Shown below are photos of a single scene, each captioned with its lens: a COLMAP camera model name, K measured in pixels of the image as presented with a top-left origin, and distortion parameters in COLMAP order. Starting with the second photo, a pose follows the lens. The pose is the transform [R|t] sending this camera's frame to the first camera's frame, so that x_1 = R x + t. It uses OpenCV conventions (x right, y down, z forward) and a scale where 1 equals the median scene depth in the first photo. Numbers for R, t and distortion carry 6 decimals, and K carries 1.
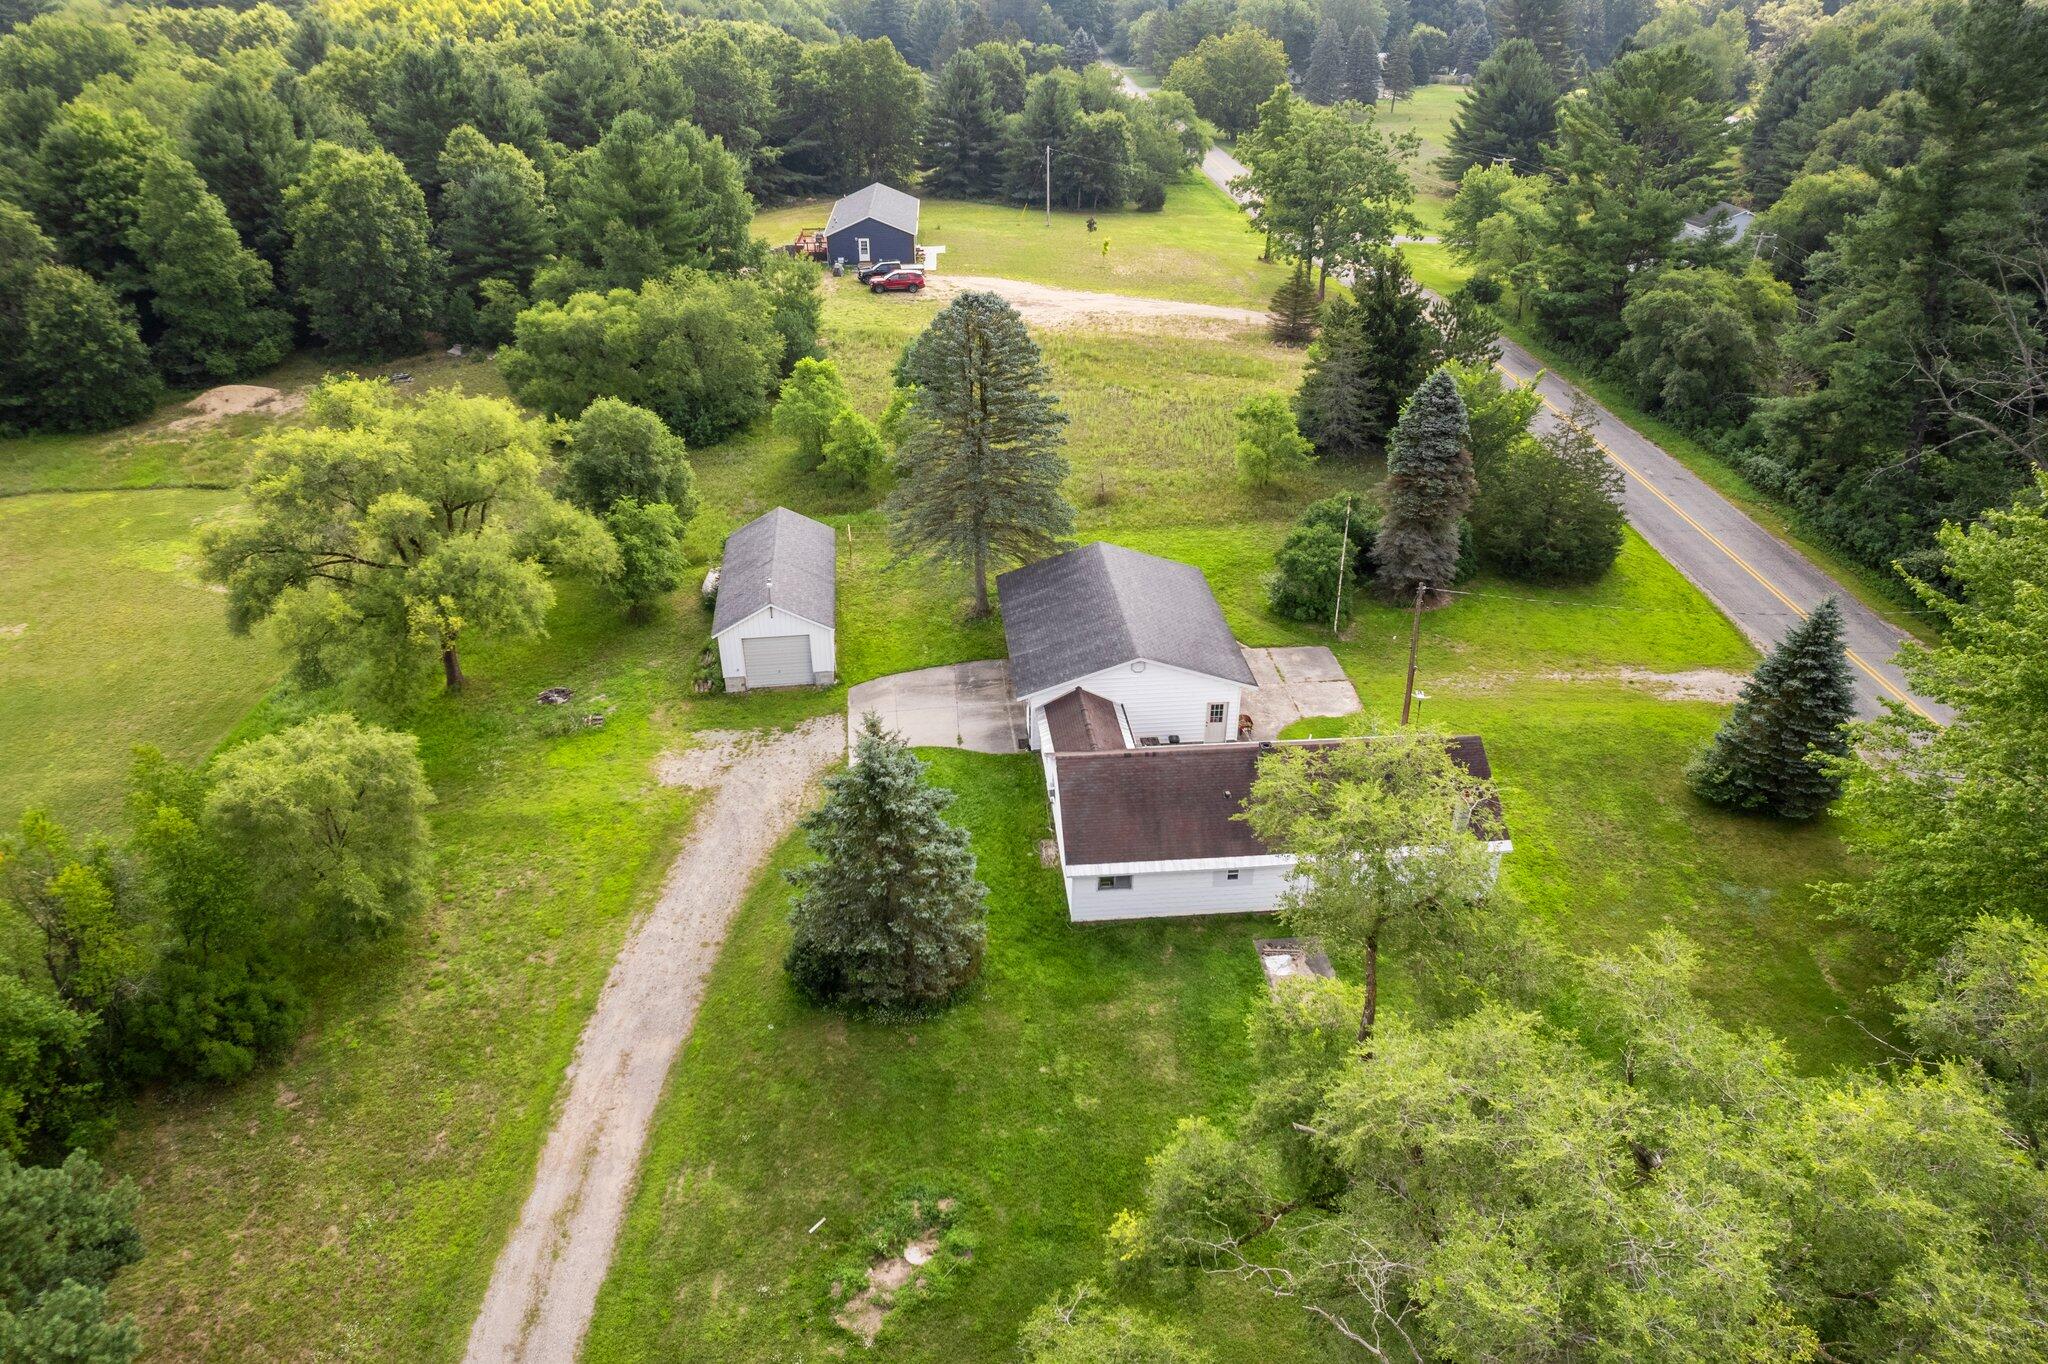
lens RADIAL K [[1293.1, 0, 995.3], [0, 1293.1, 722.9], [0, 0, 1]] dist [-0.079956, 0.055695]
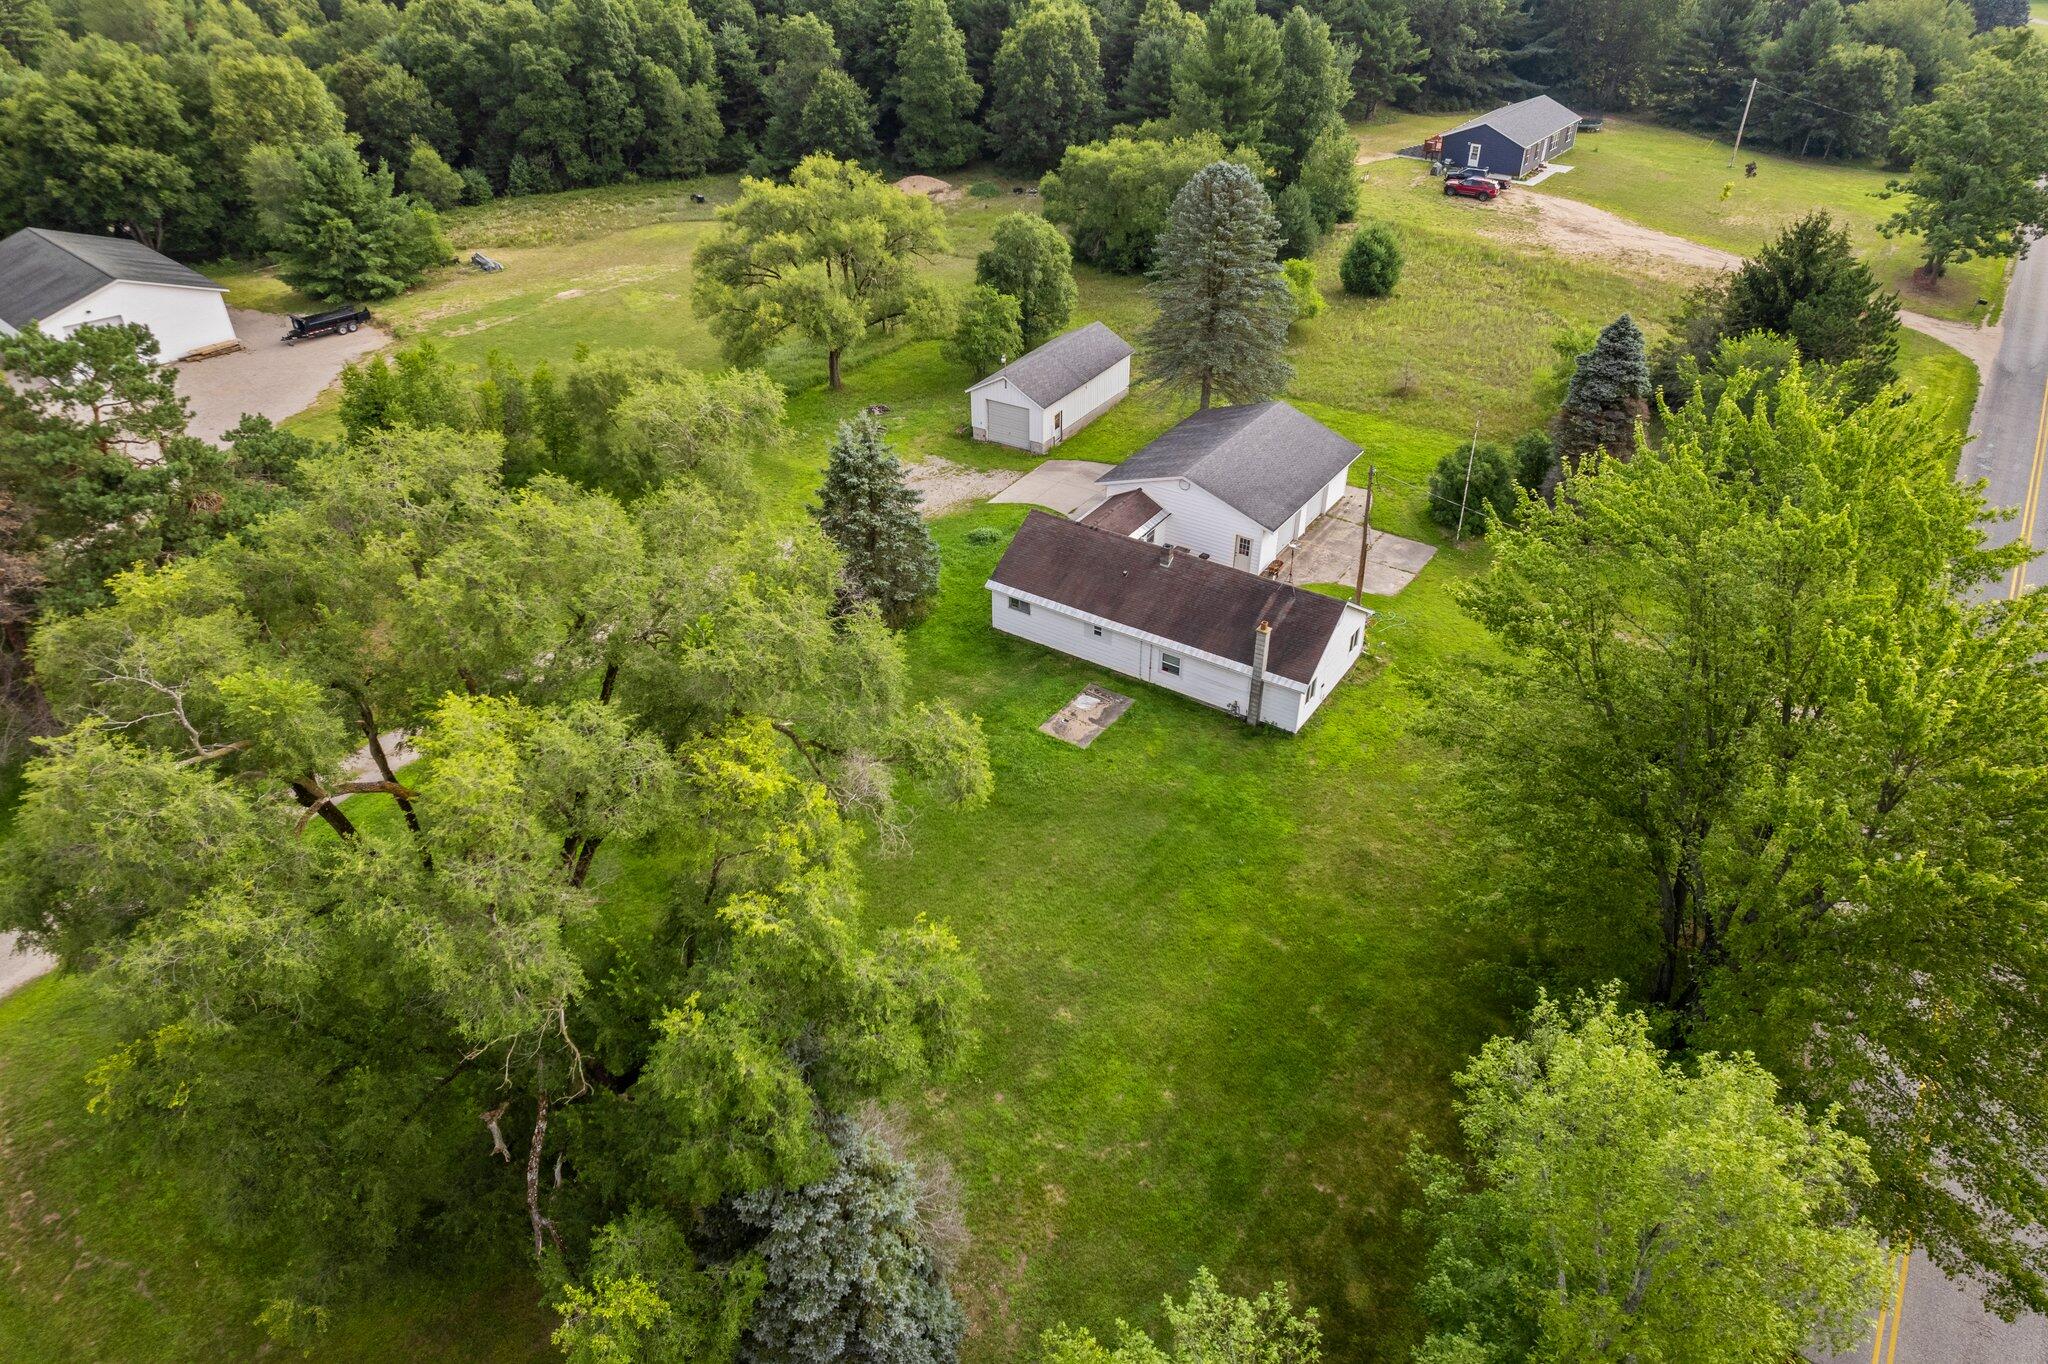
lens RADIAL K [[1303.2, 0, 1024.0], [0, 1303.2, 682.0], [0, 0, 1]] dist [-0.082864, 0.073563]
pose [[0.787883, 0.349489, -0.507048, 0.595845], [-0.325949, 0.935240, 0.138146, 0.008506], [0.522492, 0.056429, 0.850775, -0.094147]]
